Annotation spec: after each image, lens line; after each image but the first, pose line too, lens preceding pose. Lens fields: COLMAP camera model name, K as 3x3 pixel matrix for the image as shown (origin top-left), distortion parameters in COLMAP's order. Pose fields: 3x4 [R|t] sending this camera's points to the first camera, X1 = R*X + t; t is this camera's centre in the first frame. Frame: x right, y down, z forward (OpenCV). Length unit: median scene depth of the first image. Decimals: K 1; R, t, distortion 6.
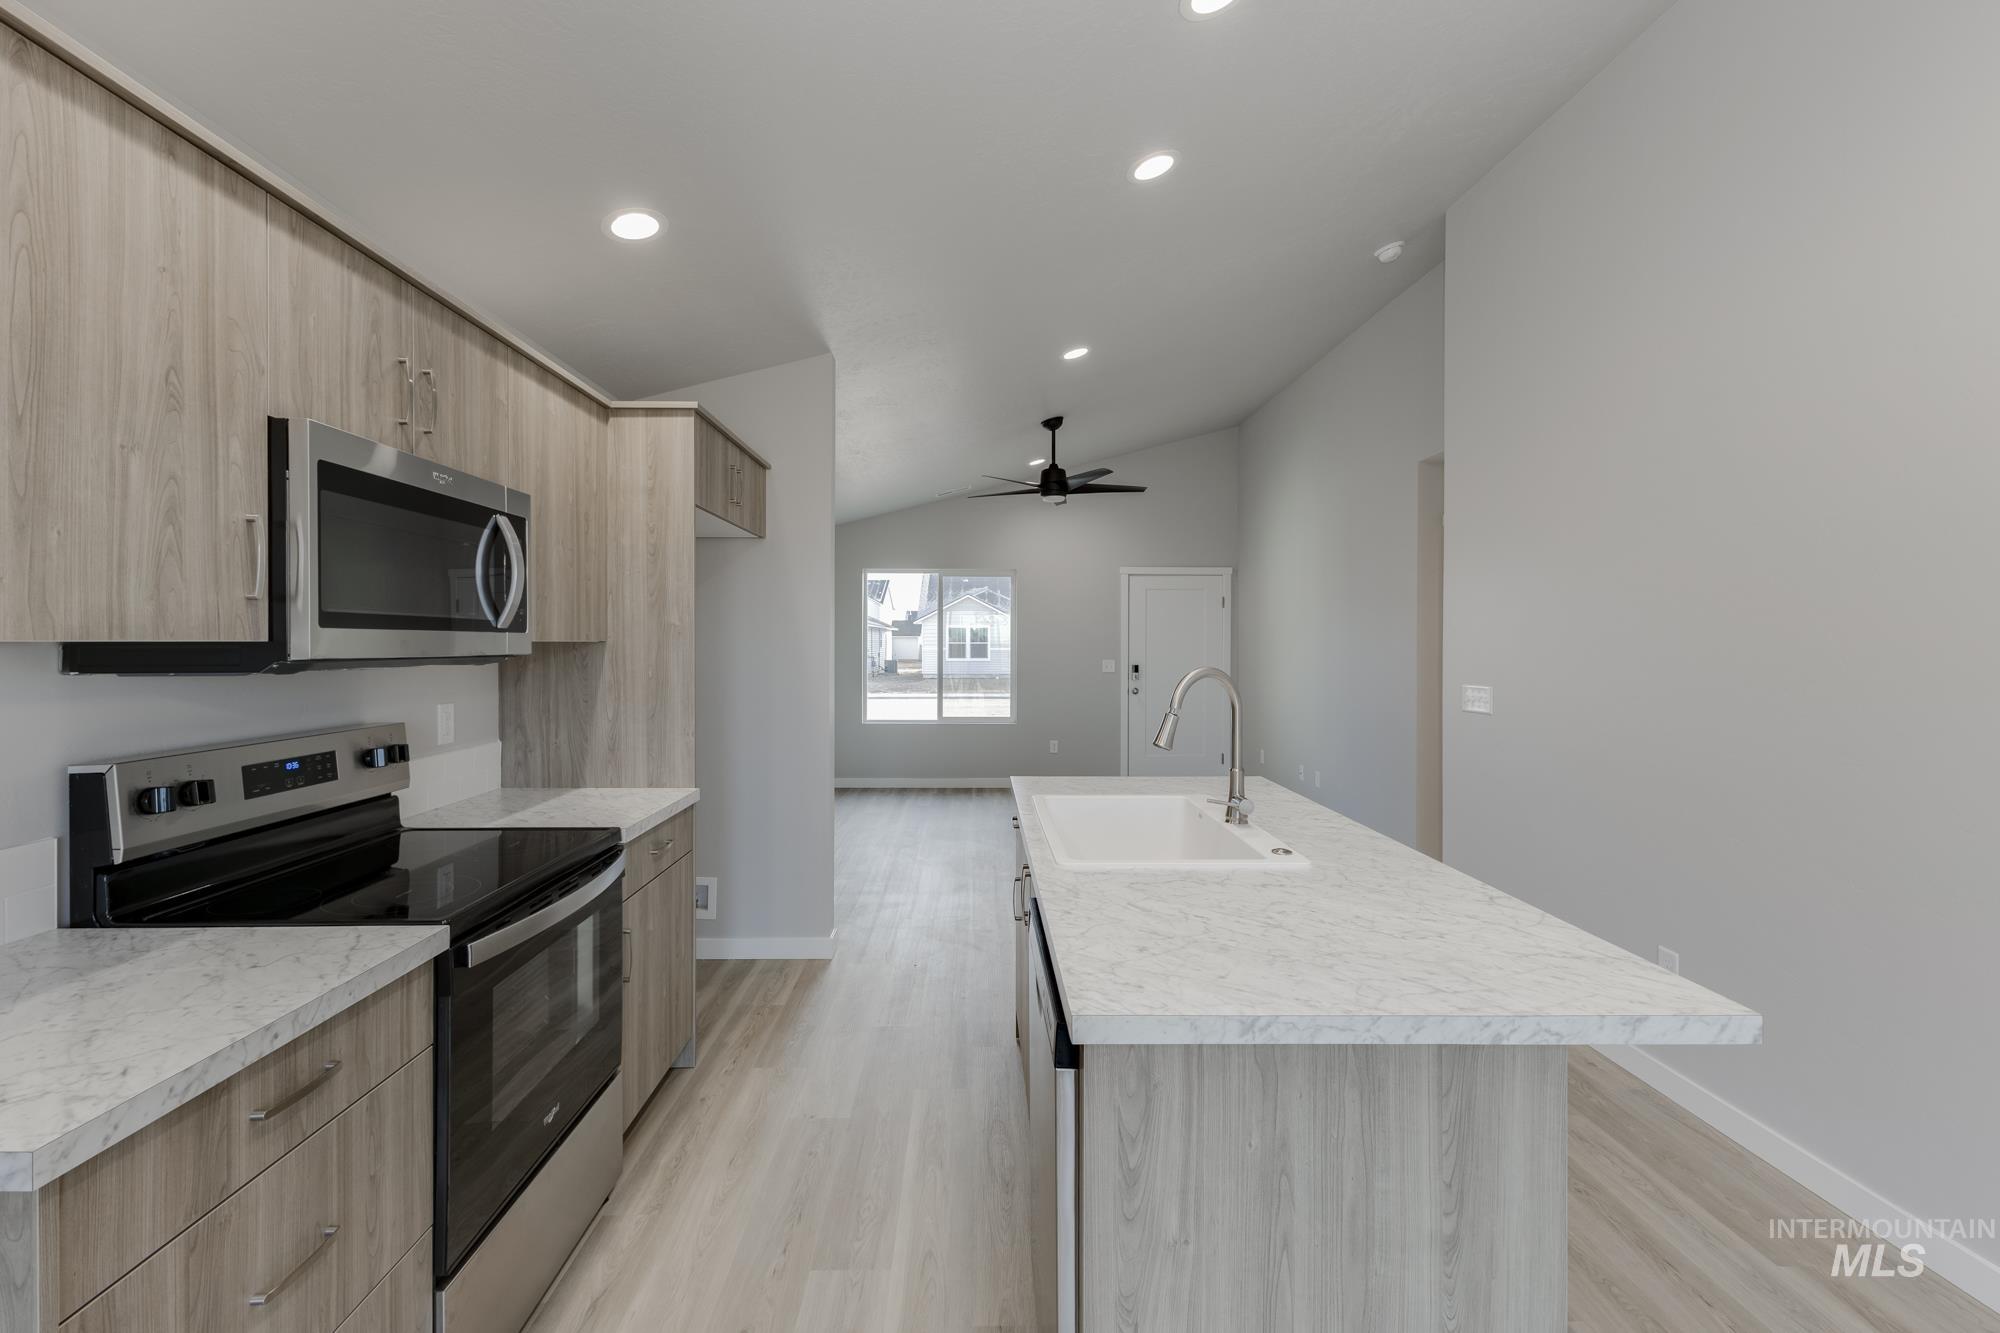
lens RADIAL K [[855.0, 0, 981.1], [0, 855.0, 644.7], [0, 0, 1]] dist [0.002229, -0.000229]
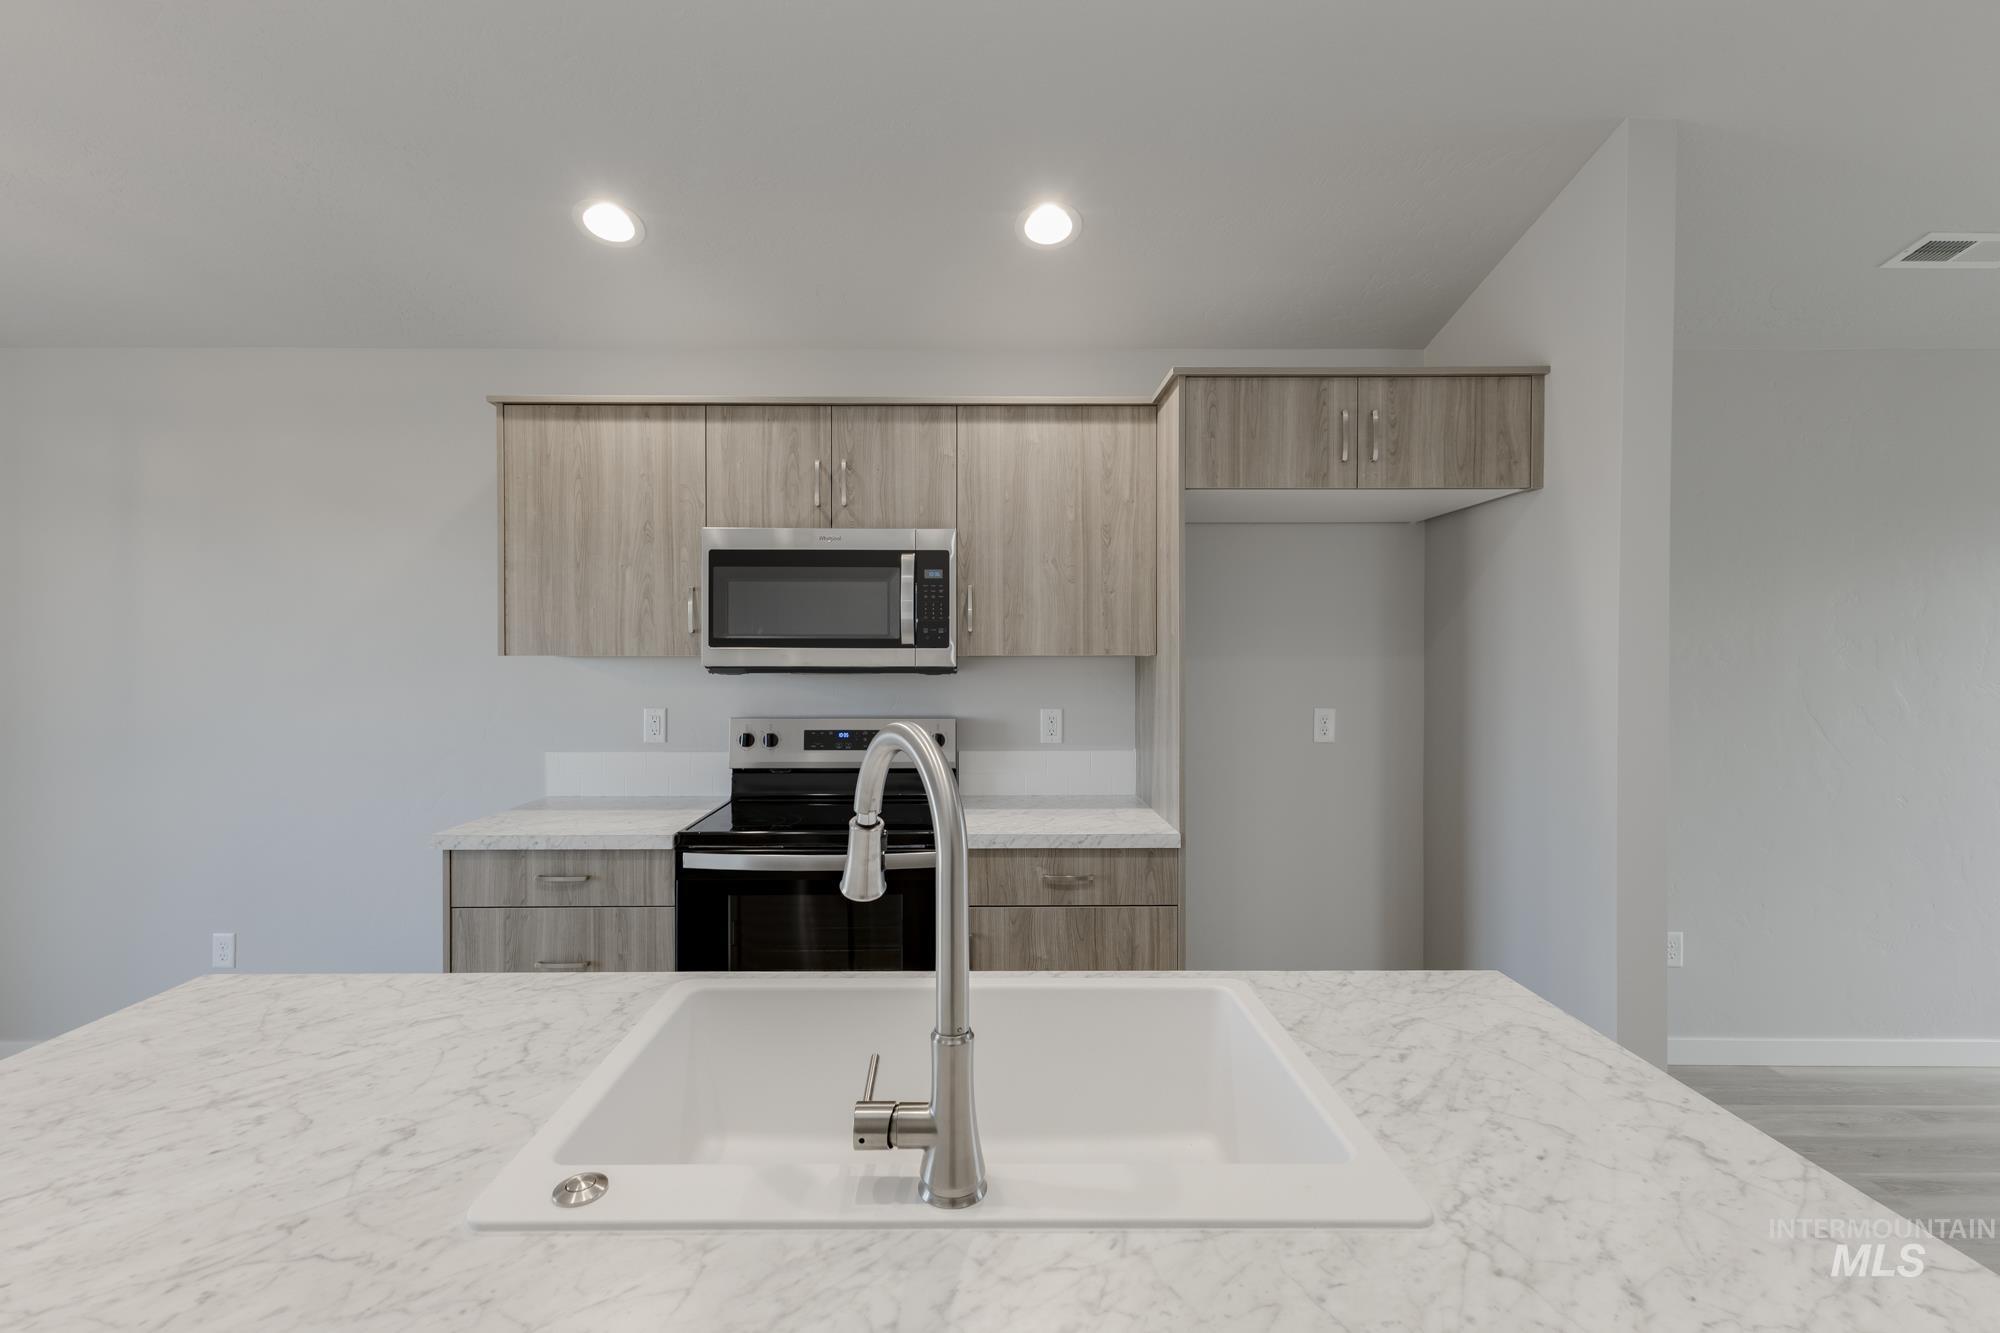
lens RADIAL K [[883.3, 0, 991.5], [0, 883.3, 660.4], [0, 0, 1]] dist [0.006296, -0.000275]
pose [[0.001423, 0.008717, -0.999961, 1.050970], [-0.004718, 0.999951, 0.008710, -0.013981], [0.999988, 0.004705, 0.001464, 1.641406]]
